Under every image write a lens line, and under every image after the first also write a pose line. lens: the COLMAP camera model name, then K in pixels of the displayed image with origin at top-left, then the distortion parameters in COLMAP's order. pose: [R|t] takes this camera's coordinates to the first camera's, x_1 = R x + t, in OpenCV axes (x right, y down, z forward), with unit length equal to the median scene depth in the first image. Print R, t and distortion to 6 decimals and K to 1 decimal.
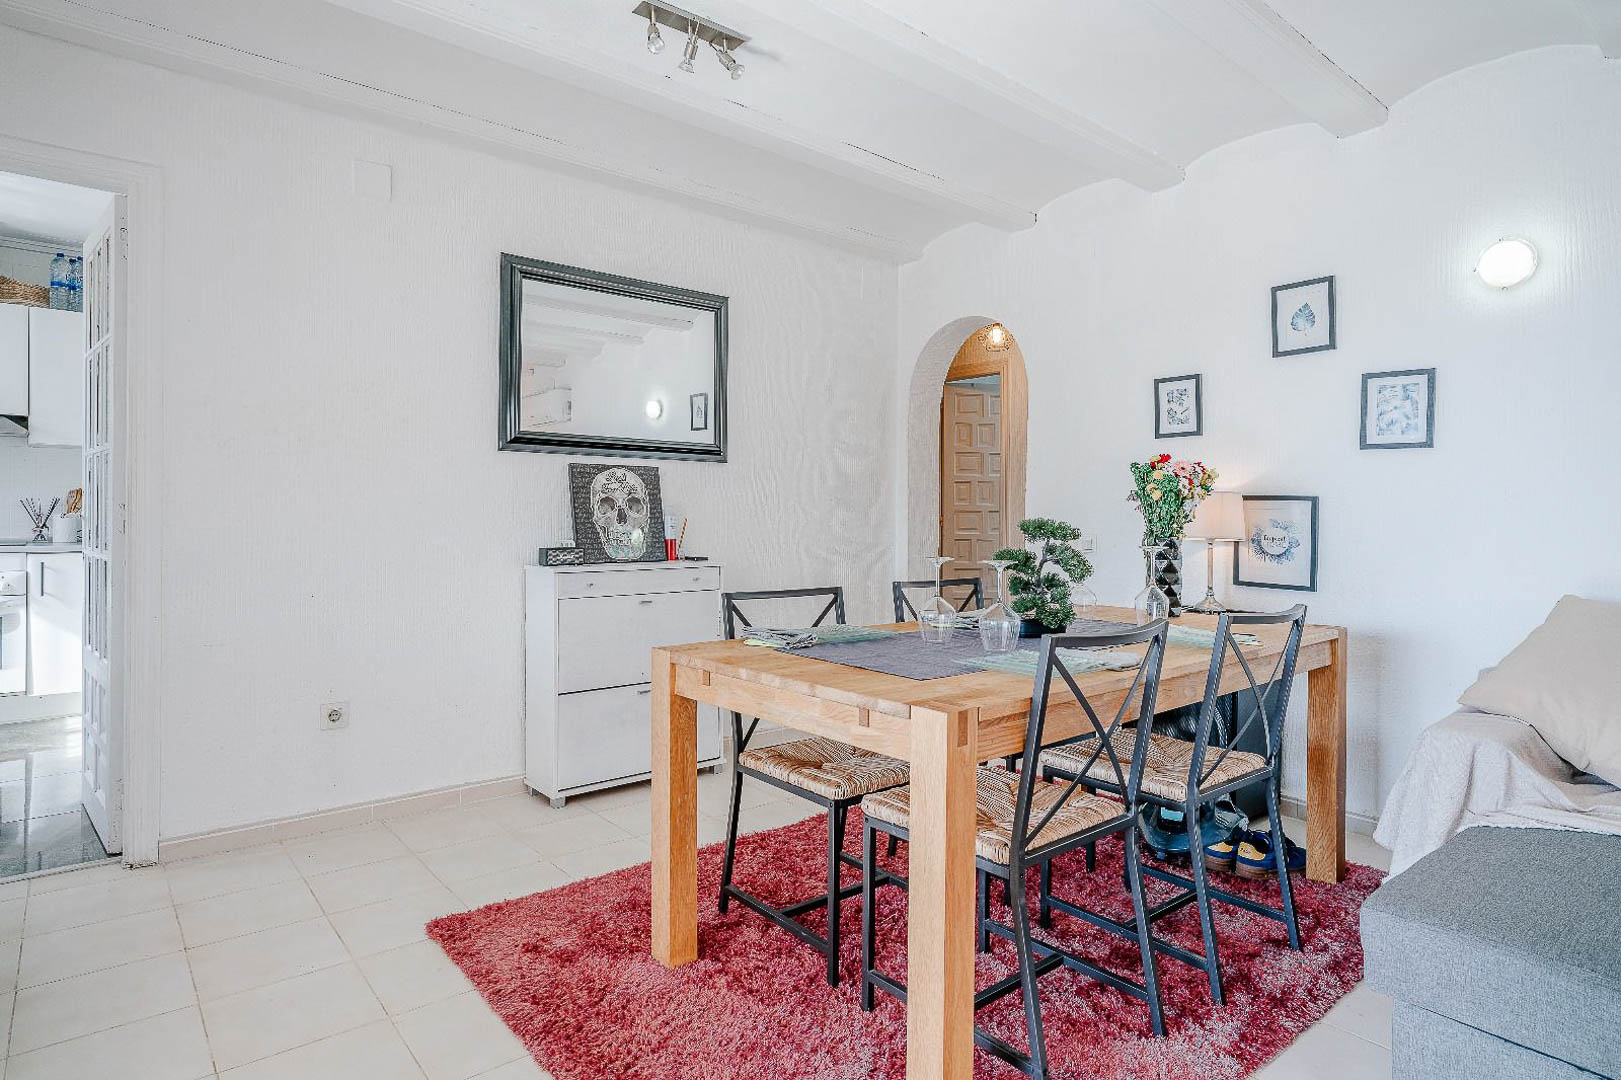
lens RADIAL K [[907.9, 0, 776.0], [0, 907.9, 516.6], [0, 0, 1]] dist [-0.019675, 0.016152]
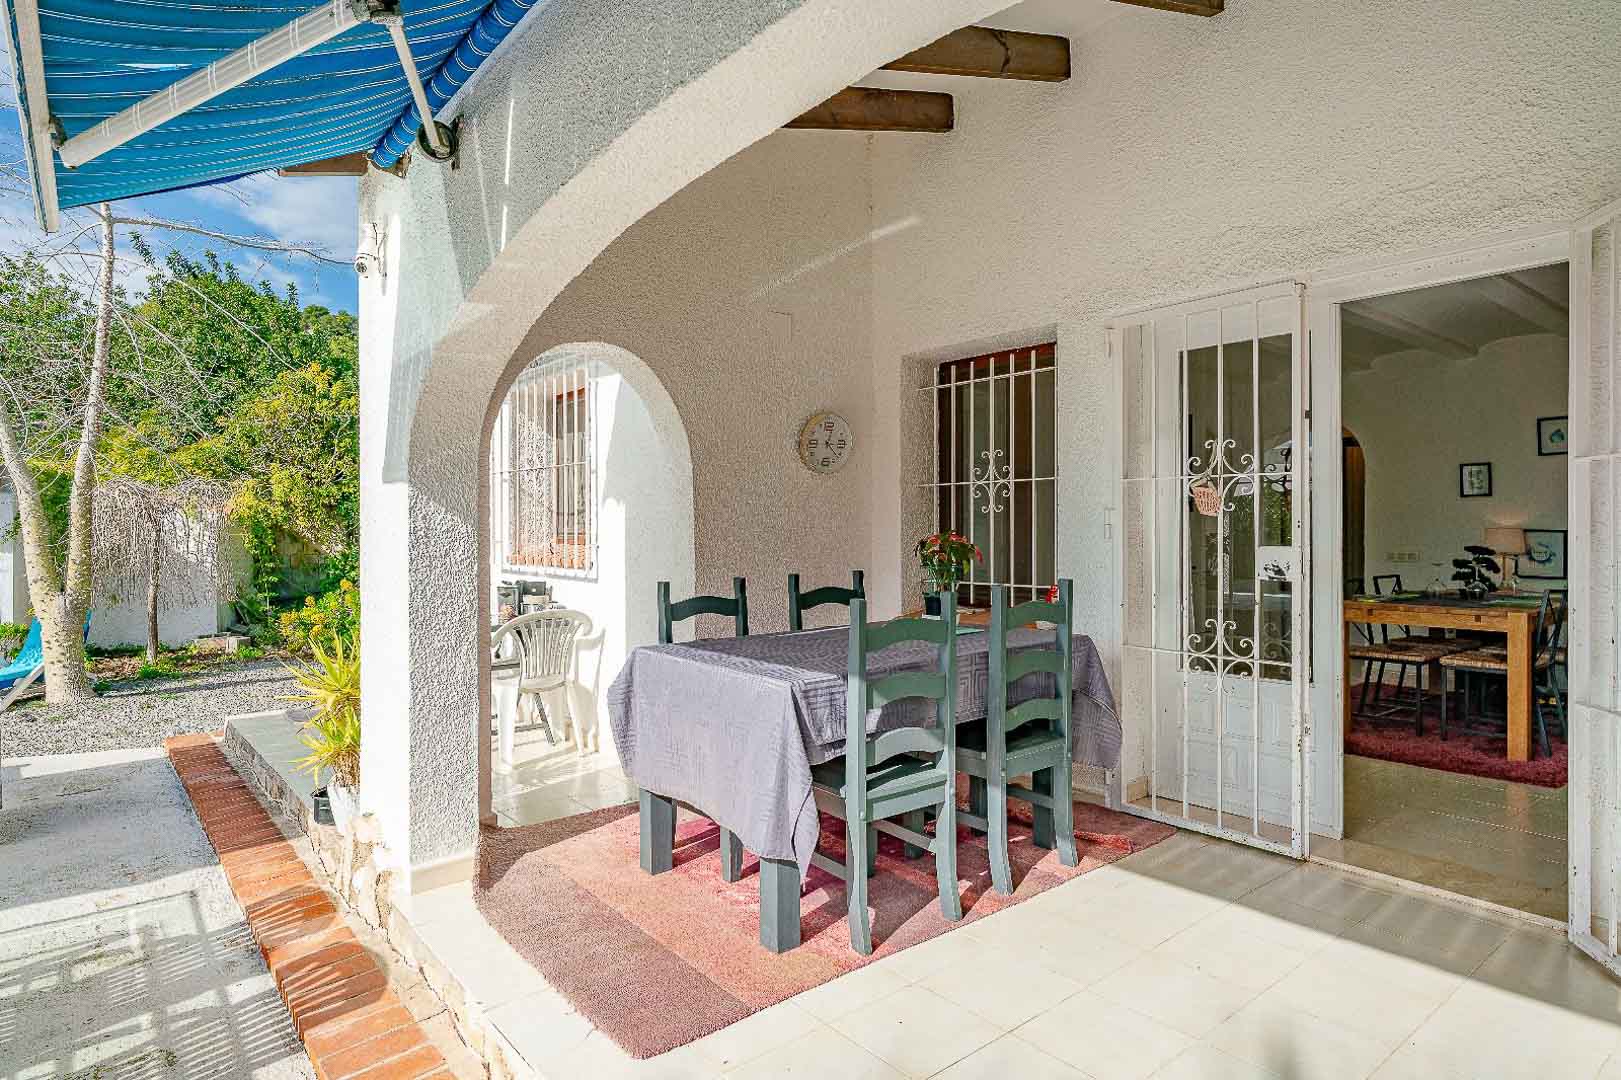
lens RADIAL K [[907.9, 0, 802.3], [0, 907.9, 532.5], [0, 0, 1]] dist [-0.019675, 0.016152]
pose [[0.999882, -0.012624, -0.008729, -0.942033], [0.012633, 0.999920, 0.000998, -0.036875], [0.008715, -0.001108, 0.999961, -0.868130]]
